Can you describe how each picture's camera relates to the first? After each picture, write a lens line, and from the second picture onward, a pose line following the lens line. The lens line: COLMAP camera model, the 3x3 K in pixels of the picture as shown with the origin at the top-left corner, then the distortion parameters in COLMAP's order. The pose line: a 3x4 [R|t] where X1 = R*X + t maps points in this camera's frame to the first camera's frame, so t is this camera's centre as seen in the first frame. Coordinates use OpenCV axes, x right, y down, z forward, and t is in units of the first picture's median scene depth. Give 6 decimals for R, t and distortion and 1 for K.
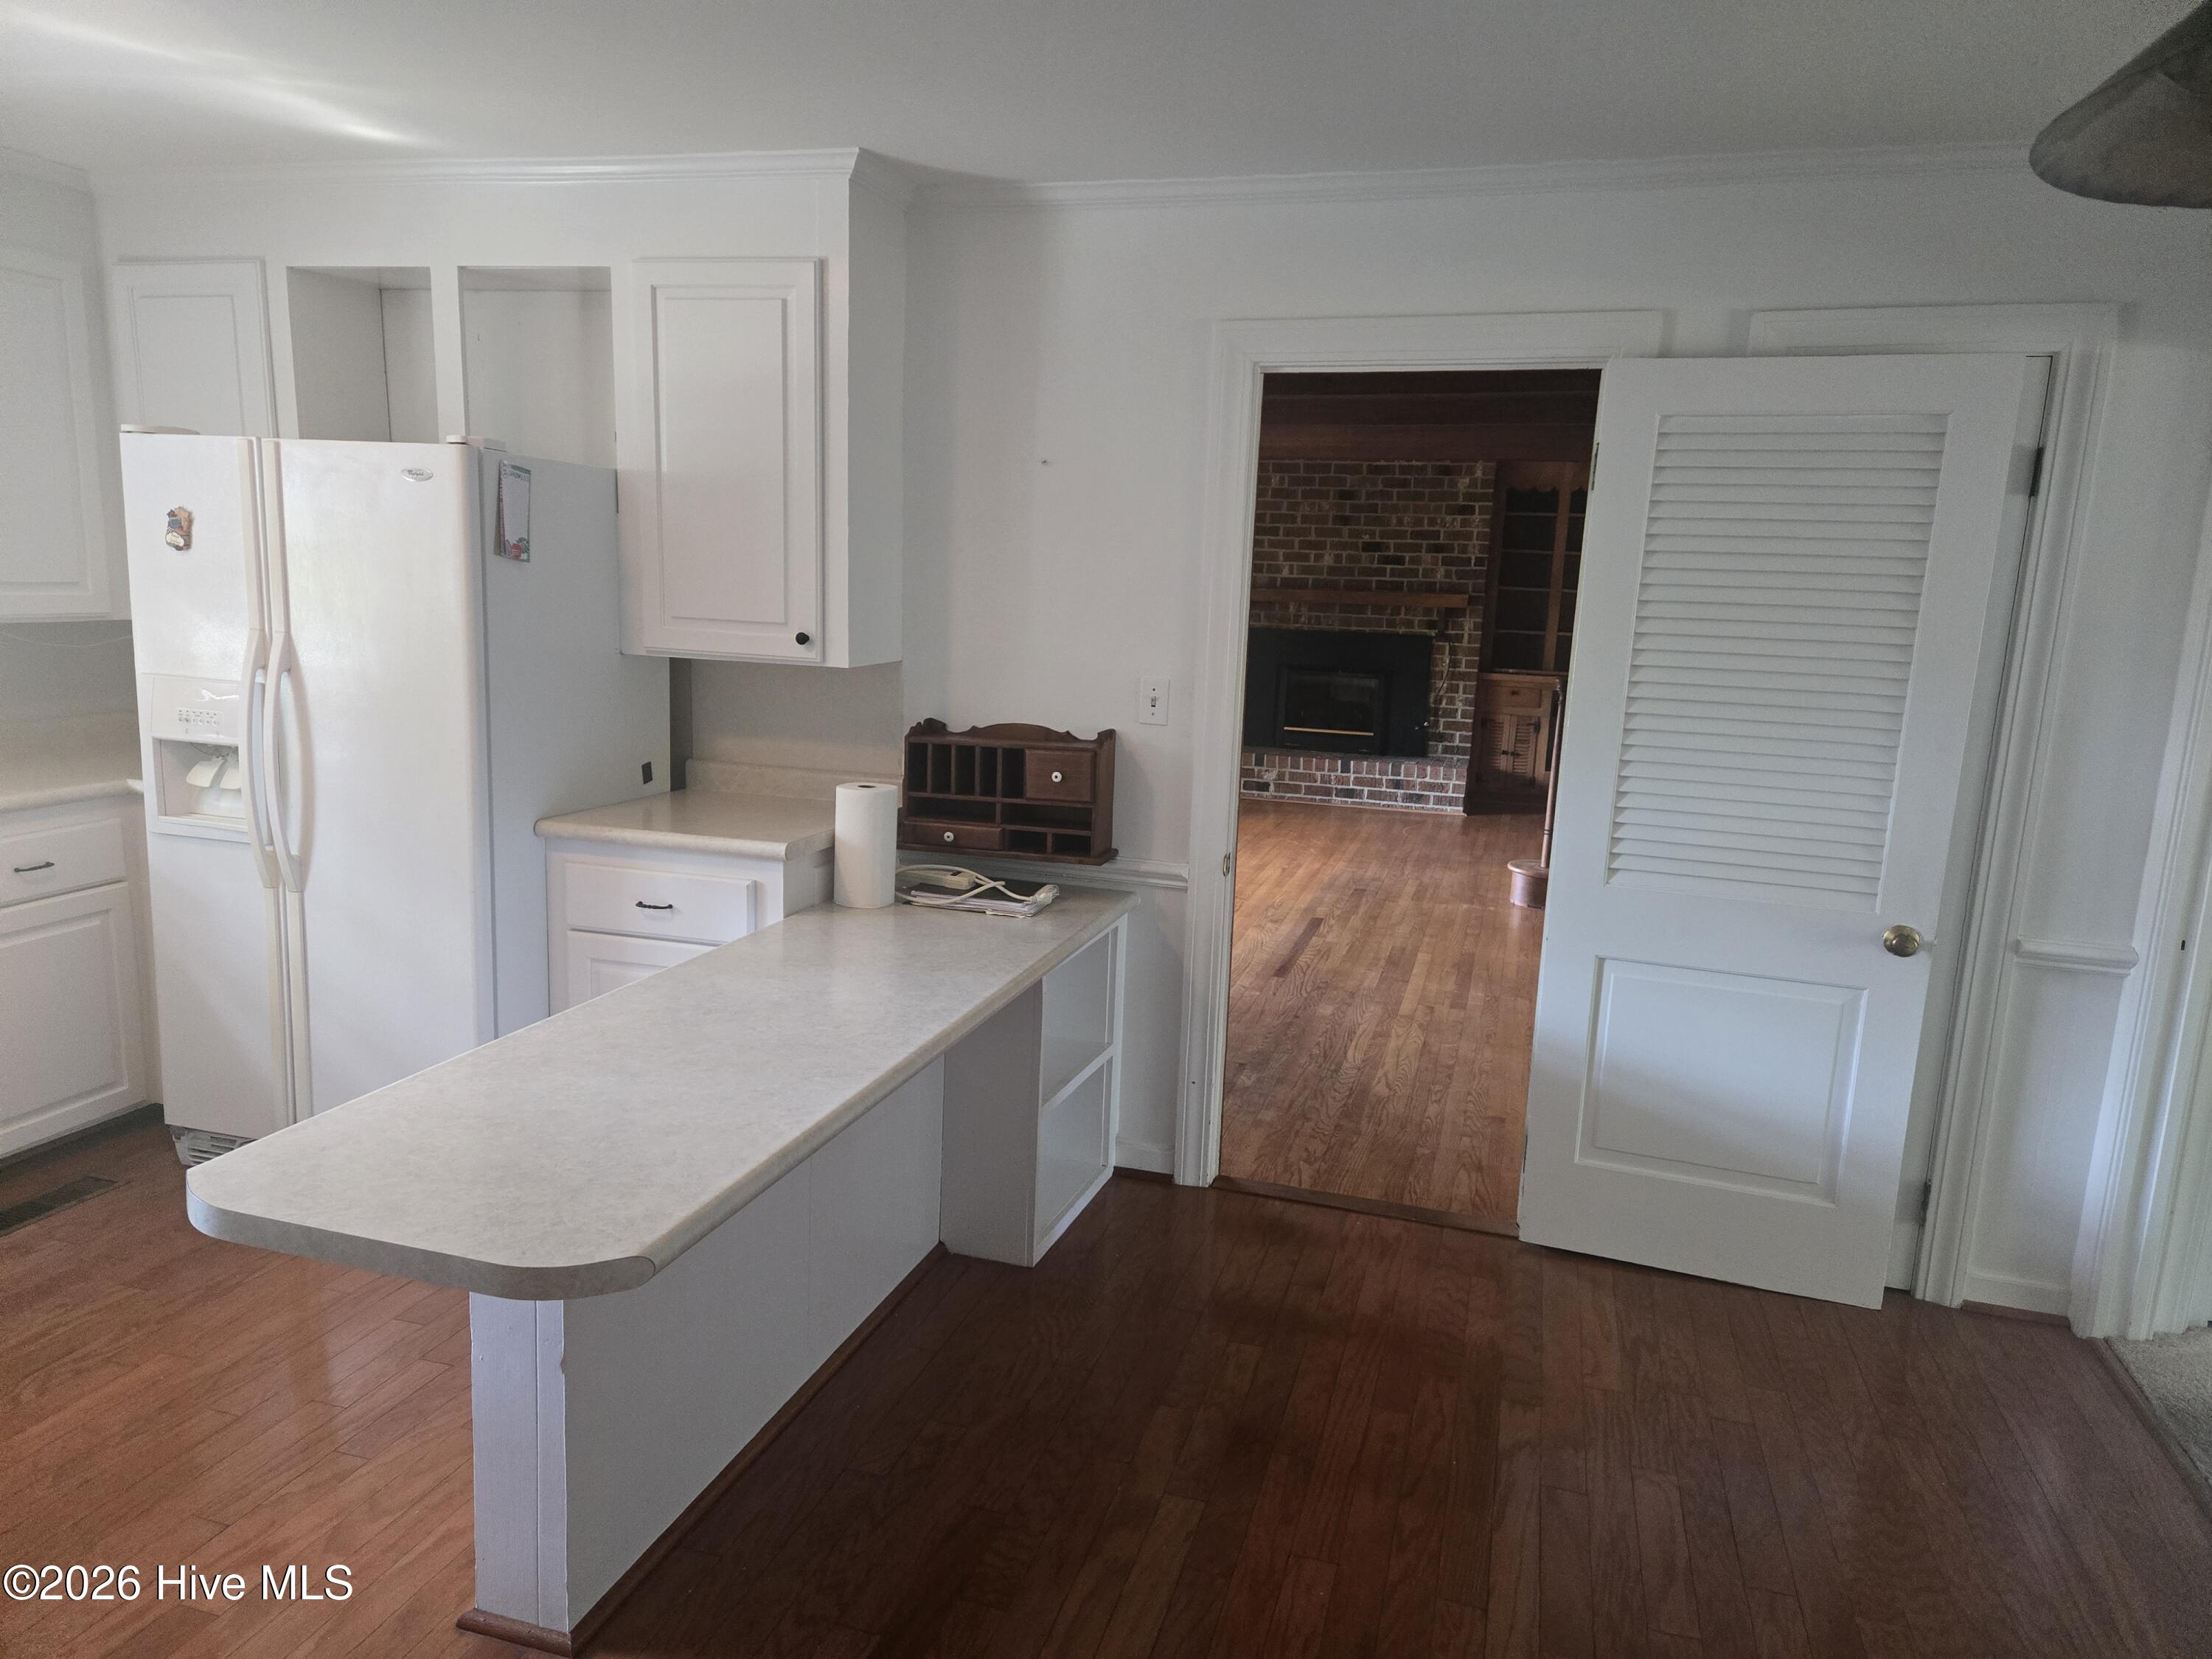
lens RADIAL K [[1451.7, 0, 1112.3], [0, 1451.7, 835.2], [0, 0, 1]] dist [0.083281, -0.064662]
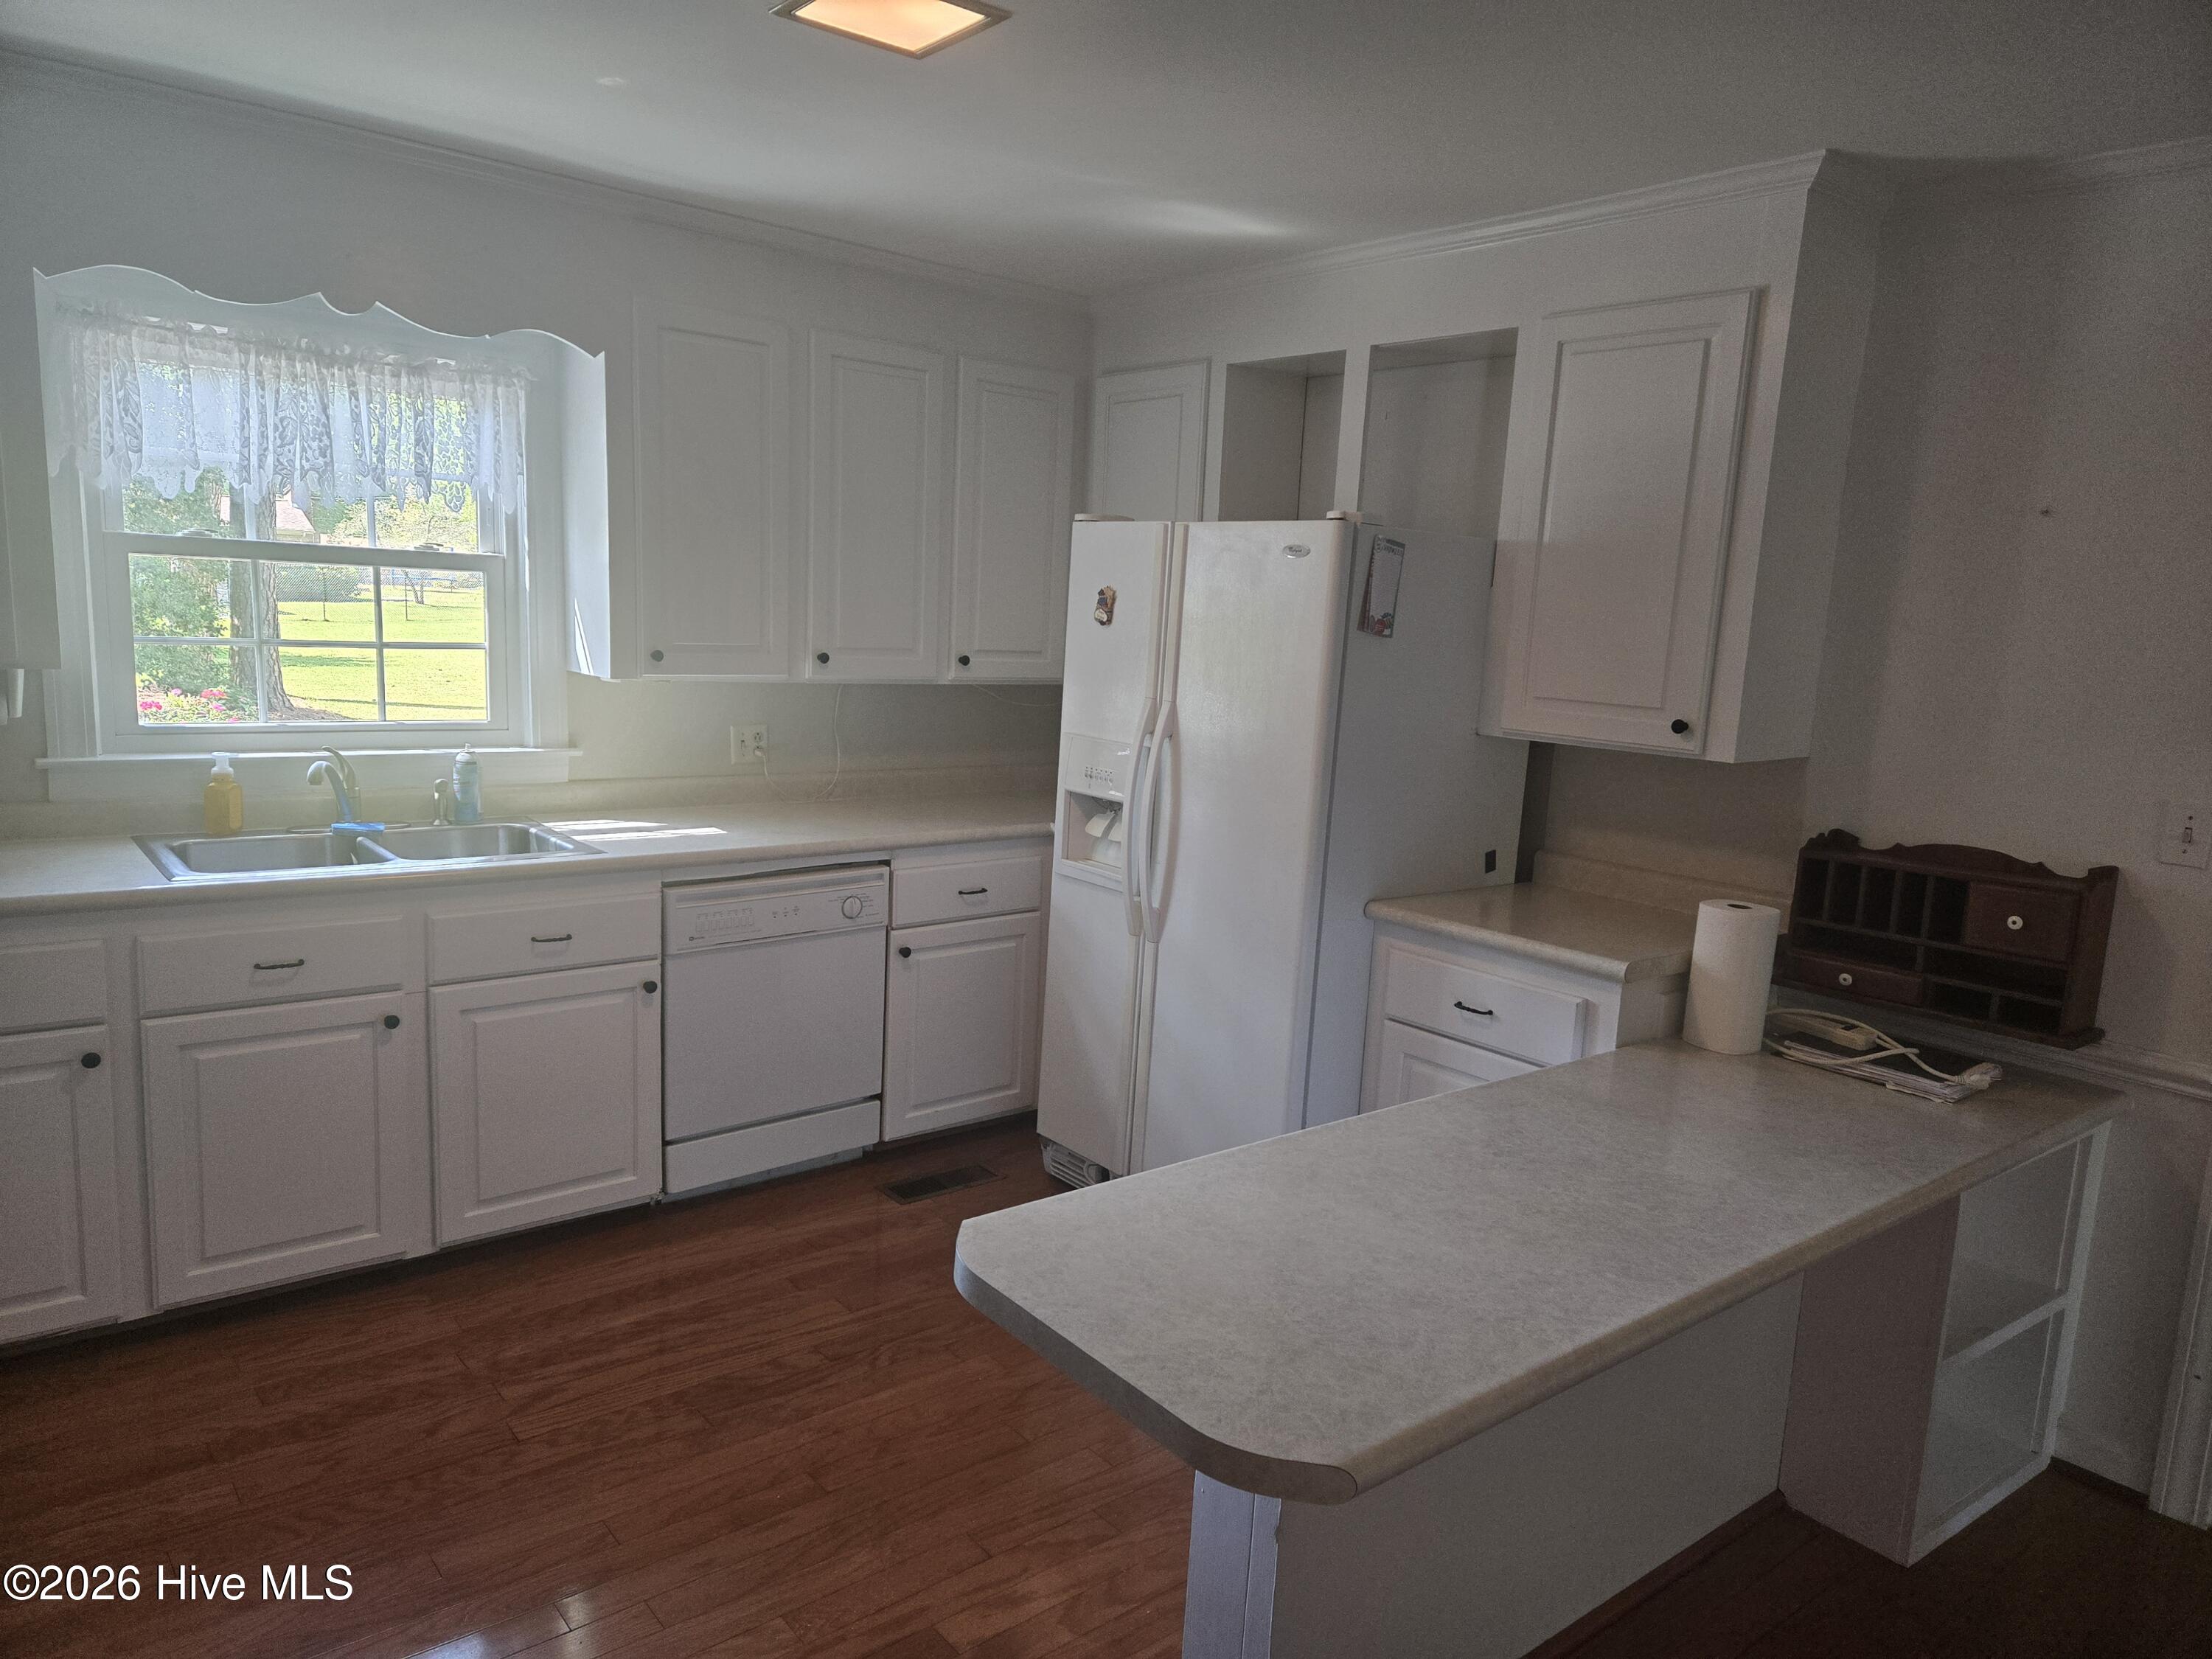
lens RADIAL K [[1451.7, 0, 1112.3], [0, 1451.7, 835.2], [0, 0, 1]] dist [0.083281, -0.064662]
pose [[0.823532, 0.092937, -0.559605, 0.002809], [-0.119494, 0.992774, -0.010975, -0.022619], [0.554541, 0.075907, 0.828687, 0.105820]]
